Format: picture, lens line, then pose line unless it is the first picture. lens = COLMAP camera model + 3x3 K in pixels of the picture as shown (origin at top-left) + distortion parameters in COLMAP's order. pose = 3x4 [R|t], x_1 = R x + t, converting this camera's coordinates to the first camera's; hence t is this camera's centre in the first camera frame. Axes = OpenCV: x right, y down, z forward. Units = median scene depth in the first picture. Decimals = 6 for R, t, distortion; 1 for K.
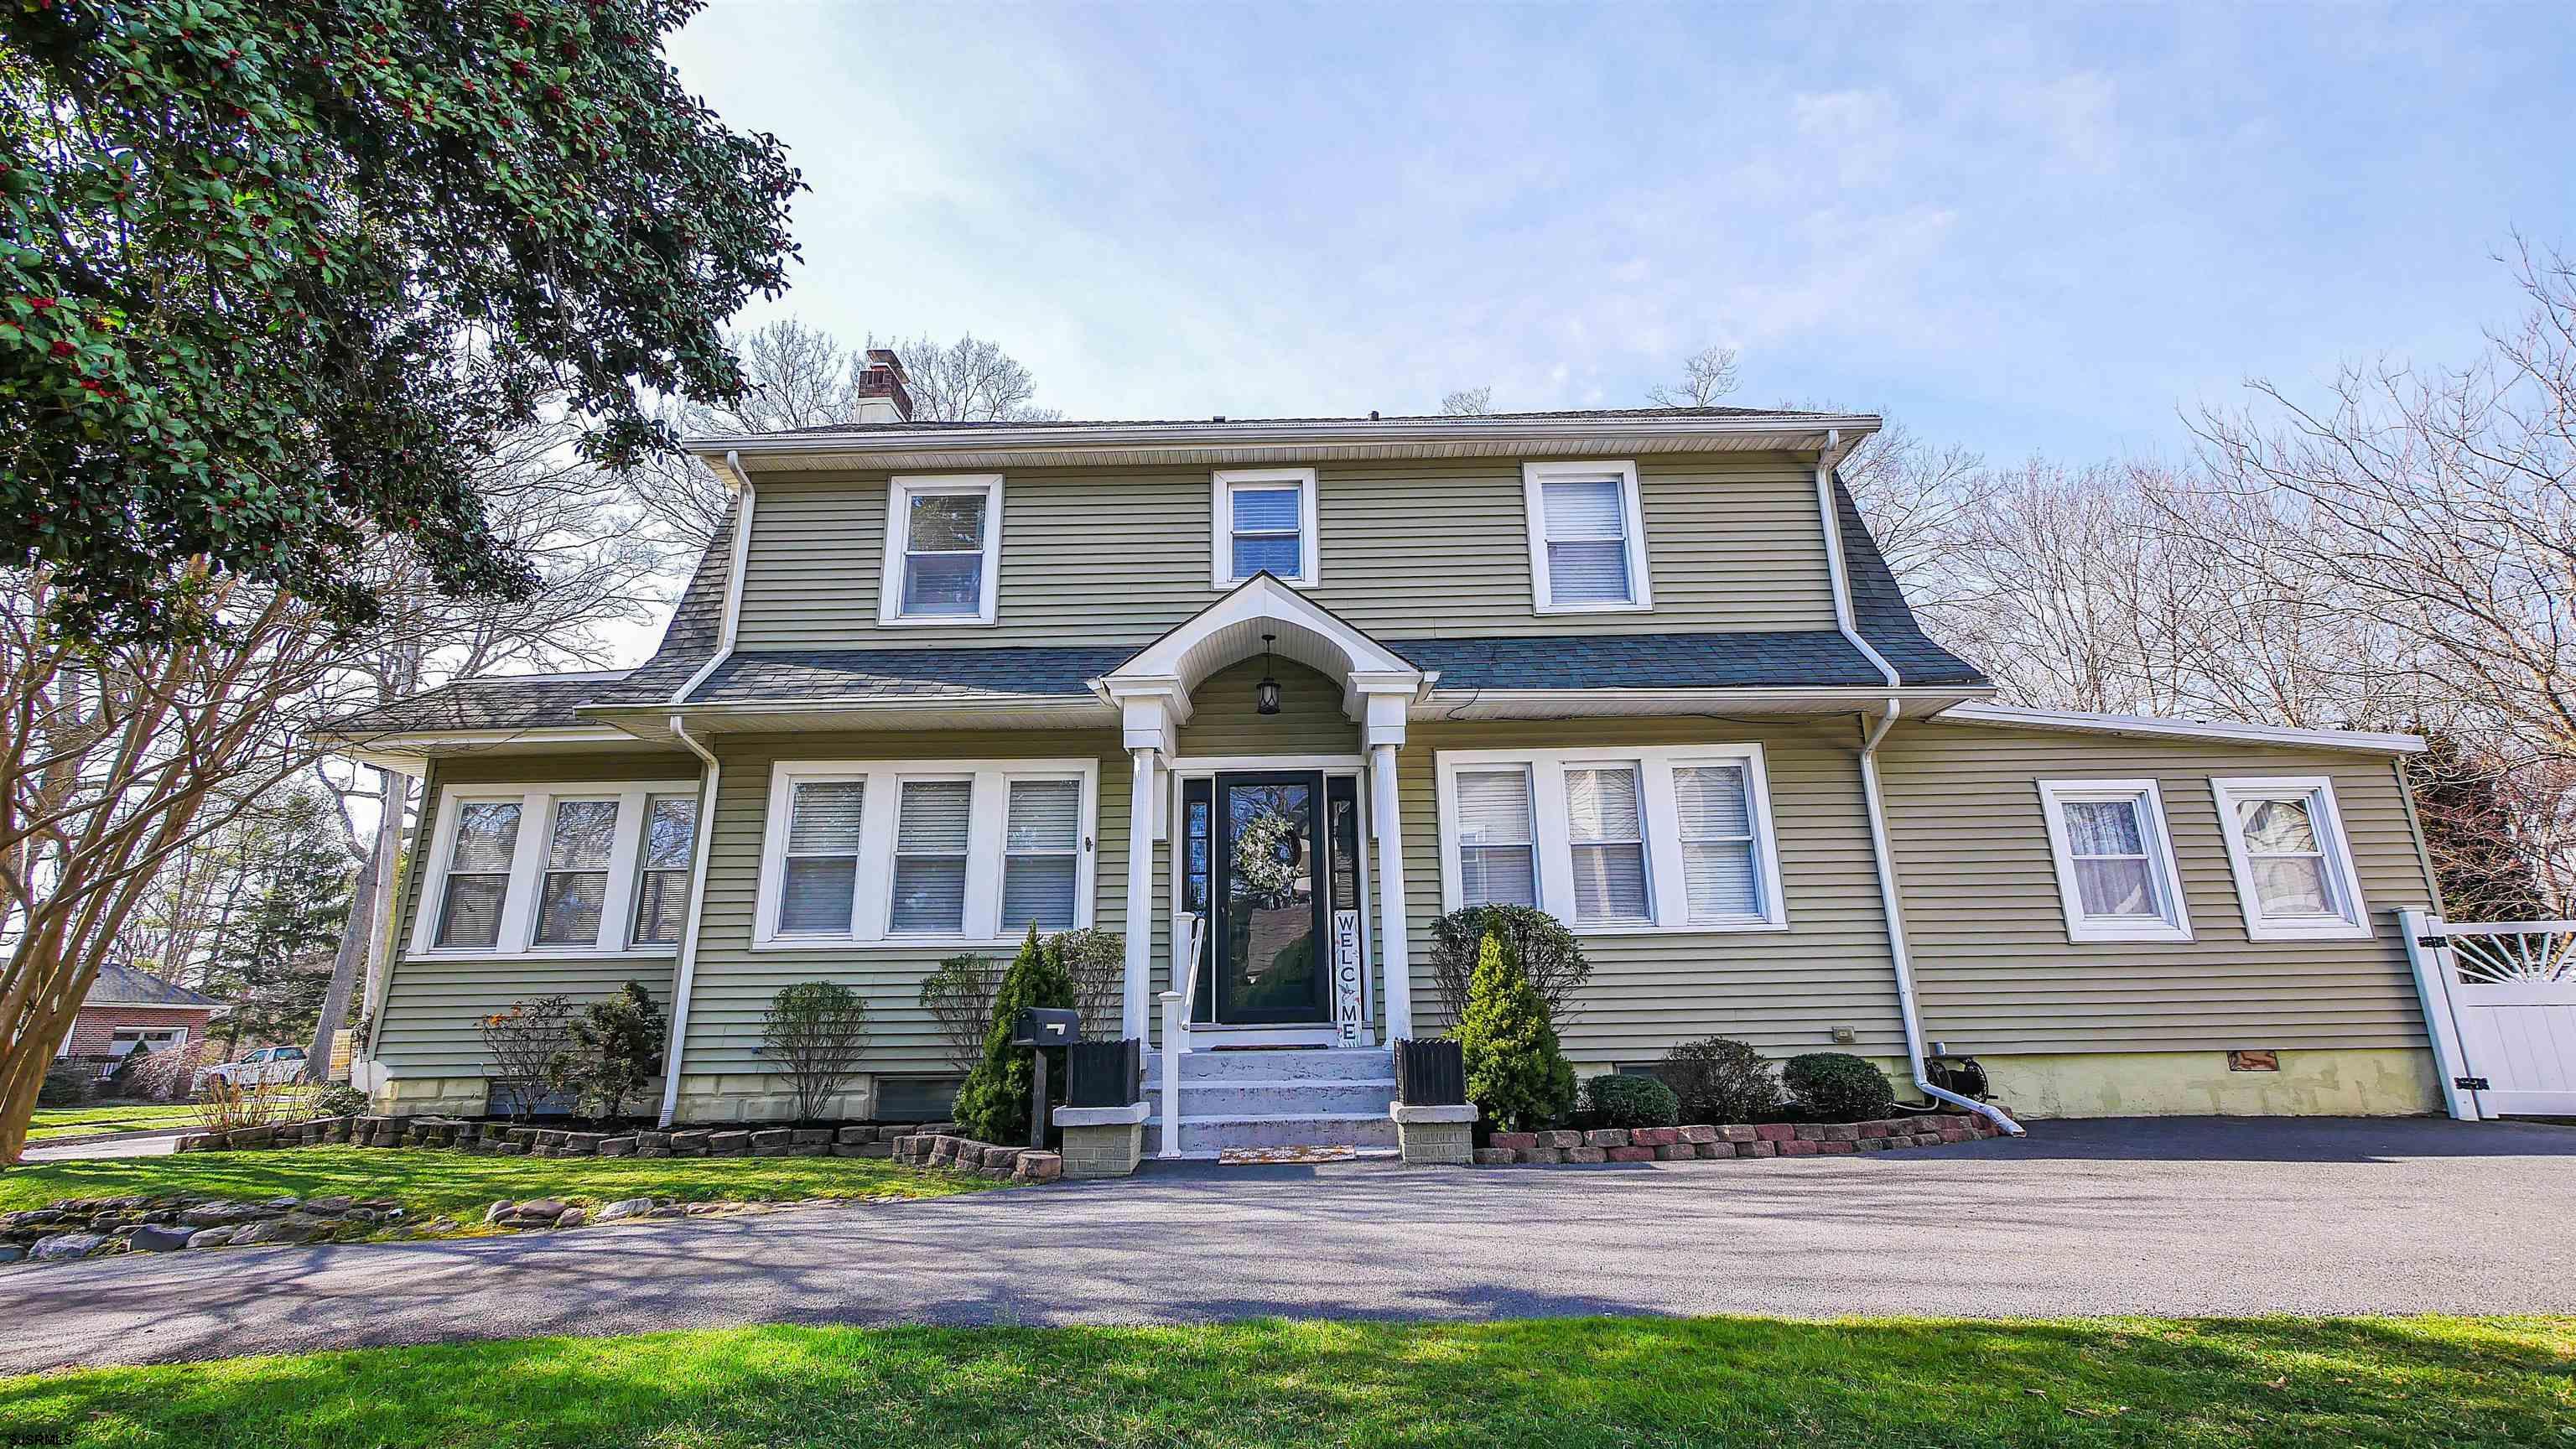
lens RADIAL K [[1188.2, 0, 1288.0], [0, 1188.2, 724.5], [0, 0, 1]] dist [0.002630, 0.001500]
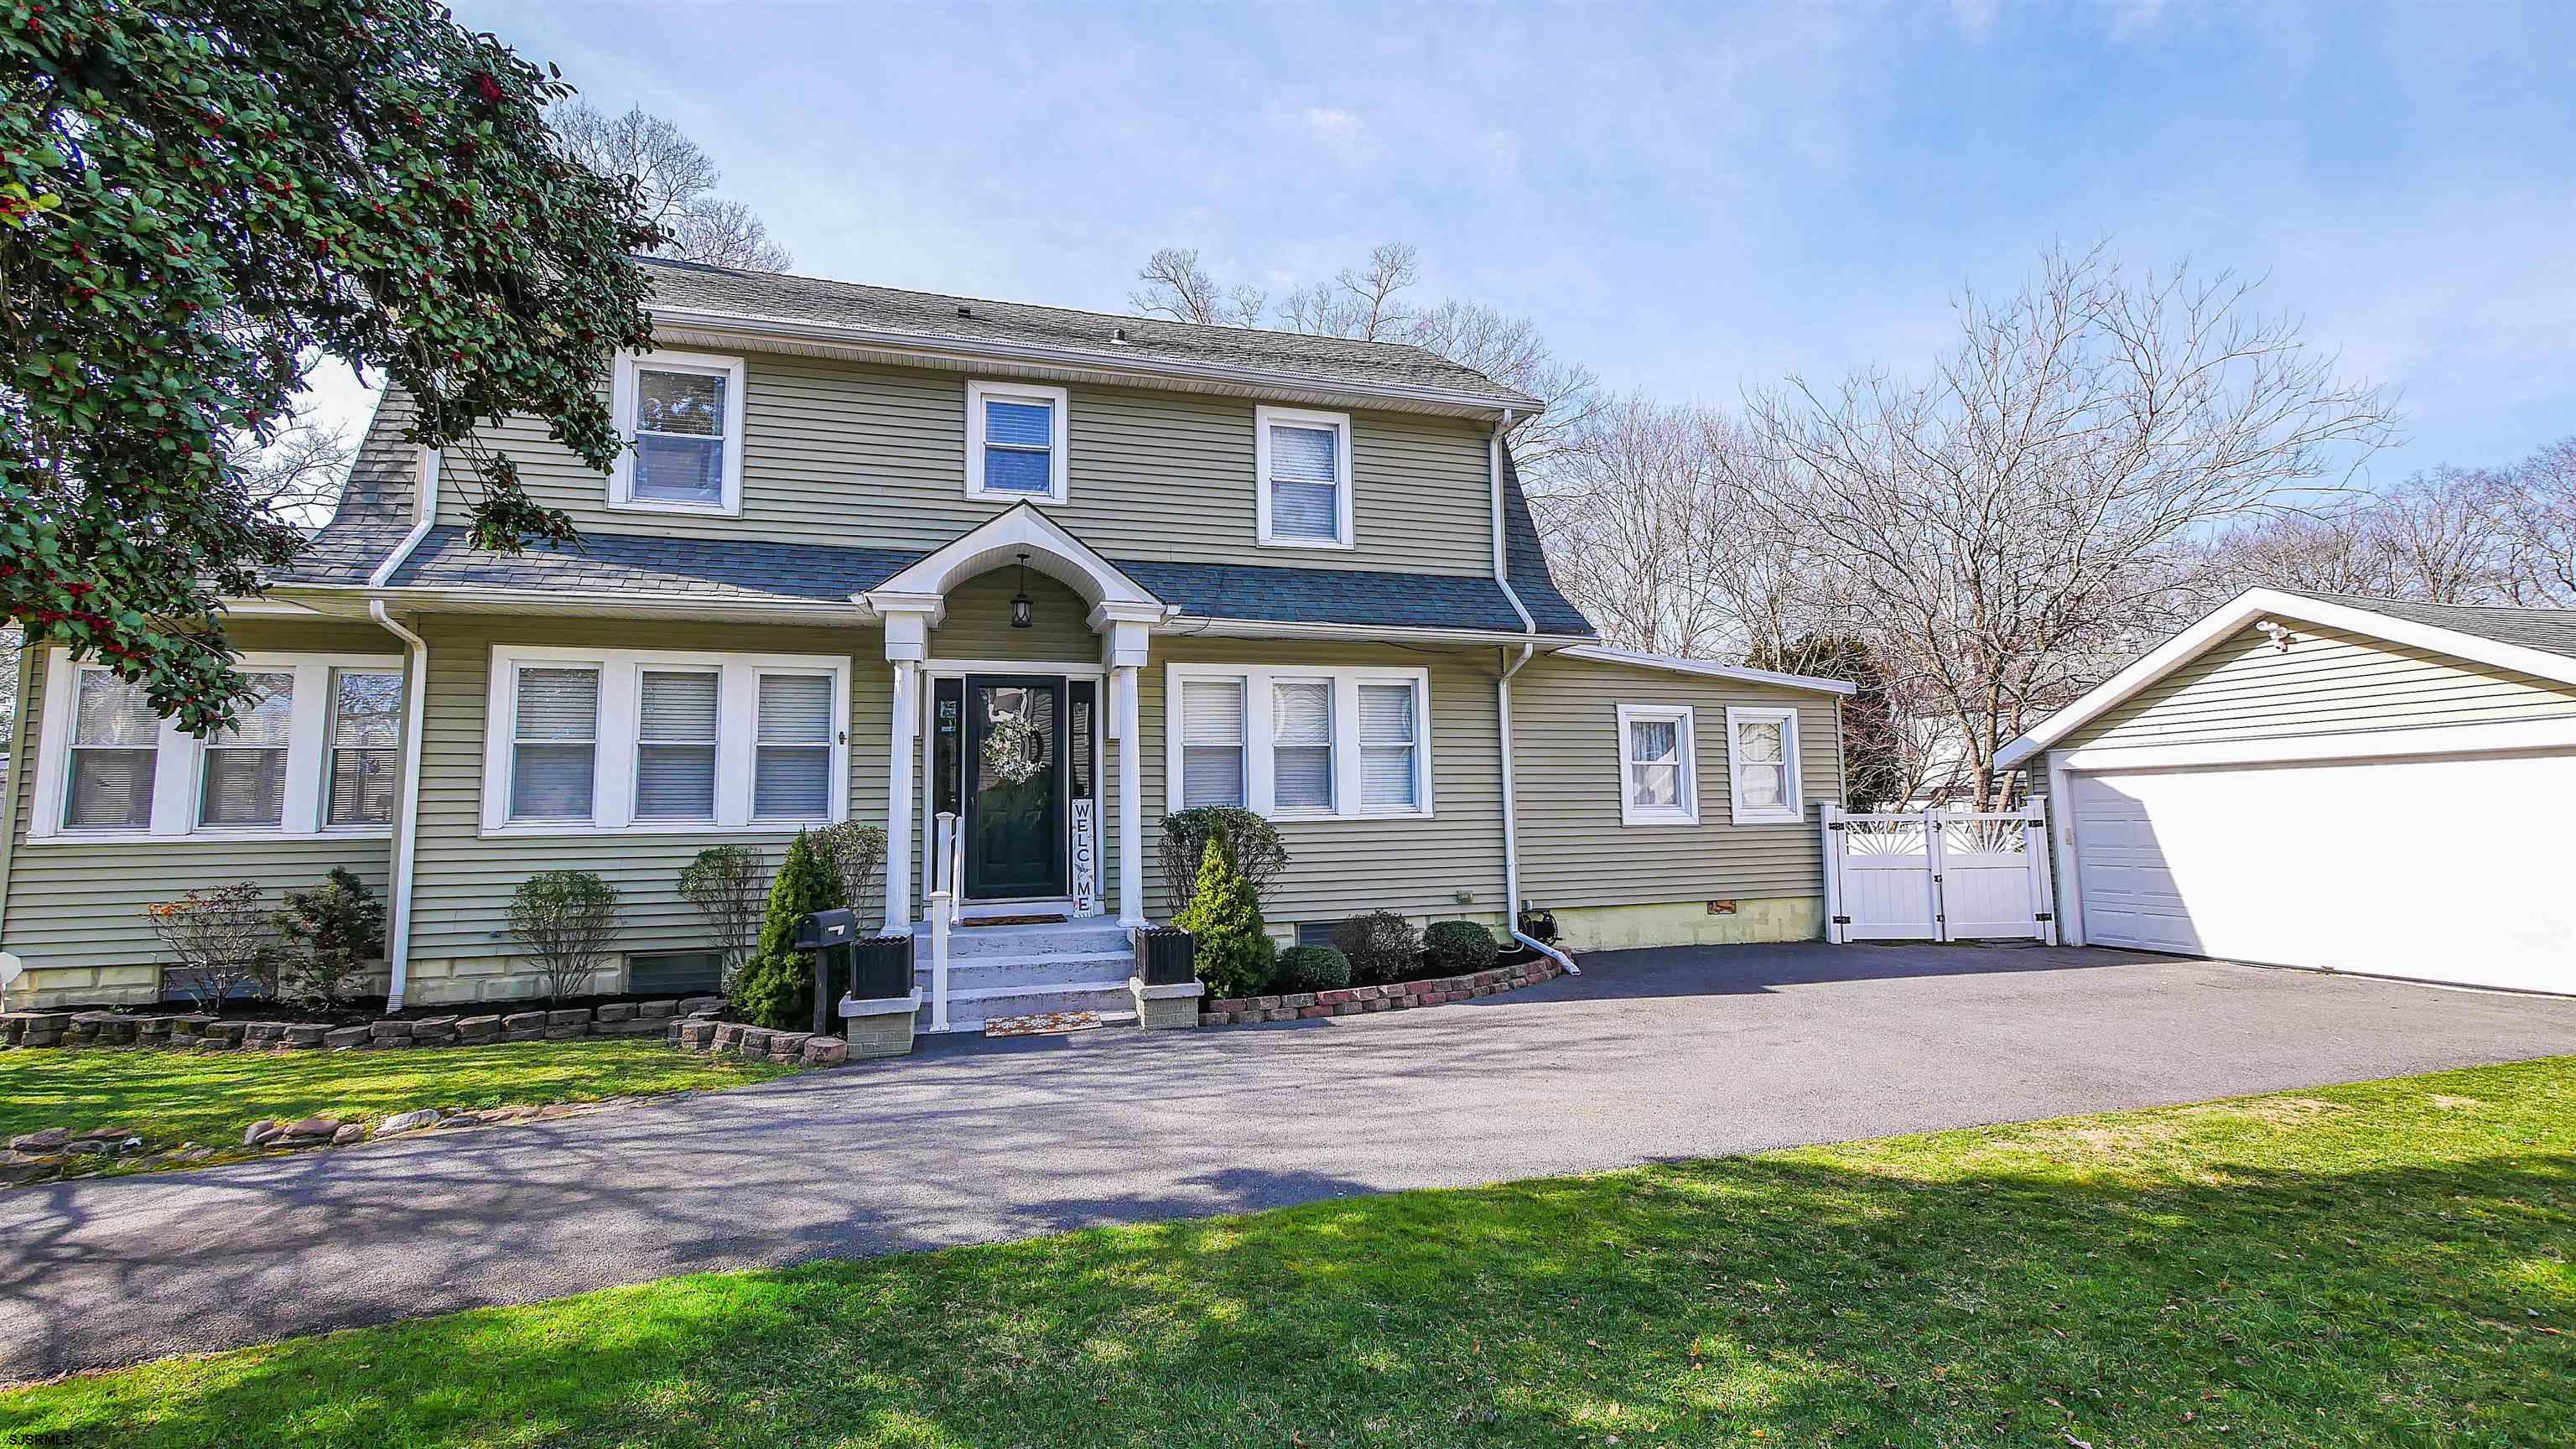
lens RADIAL K [[1109.3, 0, 1288.0], [0, 1109.3, 724.5], [0, 0, 1]] dist [-0.001680, 0.000081]
pose [[0.953718, 0.024307, 0.299720, -0.086331], [-0.080625, 0.980903, 0.177002, -0.122479], [-0.289694, -0.192974, 0.937464, -0.050442]]
